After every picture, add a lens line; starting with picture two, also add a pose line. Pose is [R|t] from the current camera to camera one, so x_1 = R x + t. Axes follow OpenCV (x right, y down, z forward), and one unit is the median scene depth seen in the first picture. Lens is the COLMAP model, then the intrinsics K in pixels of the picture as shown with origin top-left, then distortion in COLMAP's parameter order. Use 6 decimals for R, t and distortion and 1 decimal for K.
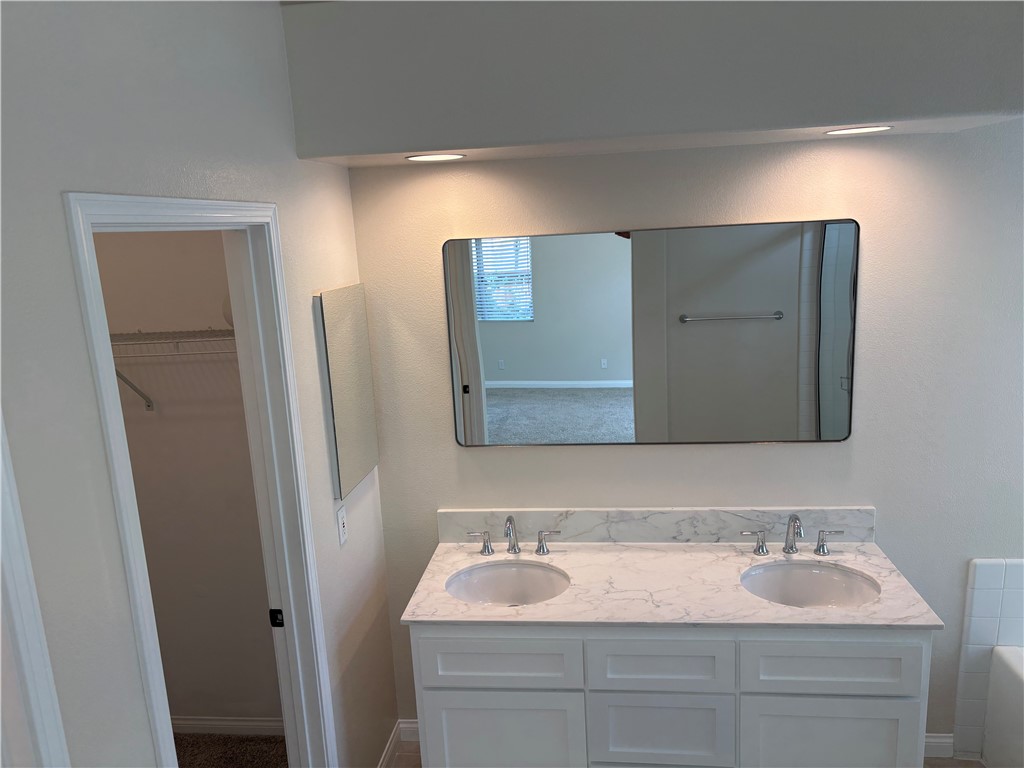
lens RADIAL K [[768.1, 0, 517.0], [0, 768.1, 389.9], [0, 0, 1]] dist [0.027792, -0.017363]
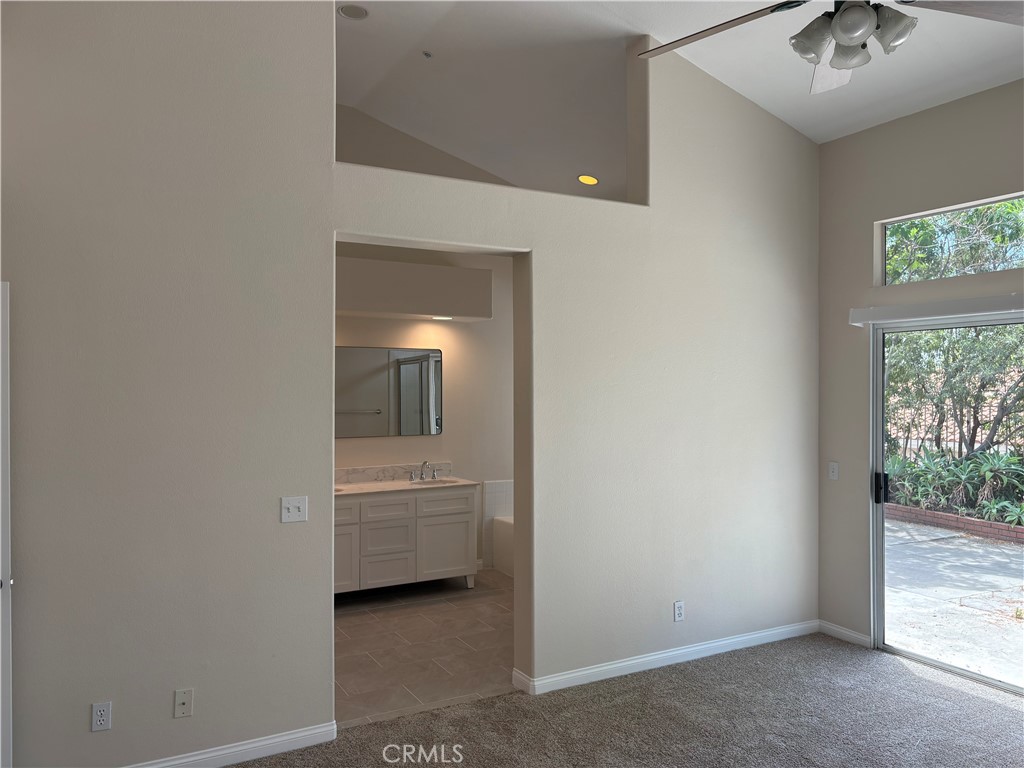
lens RADIAL K [[768.1, 0, 514.0], [0, 768.1, 383.7], [0, 0, 1]] dist [0.027792, -0.017363]
pose [[0.813626, 0.053765, 0.578897, -0.839160], [0.080326, 0.975770, -0.203521, 0.430955], [-0.575813, 0.212090, 0.789593, -1.161053]]
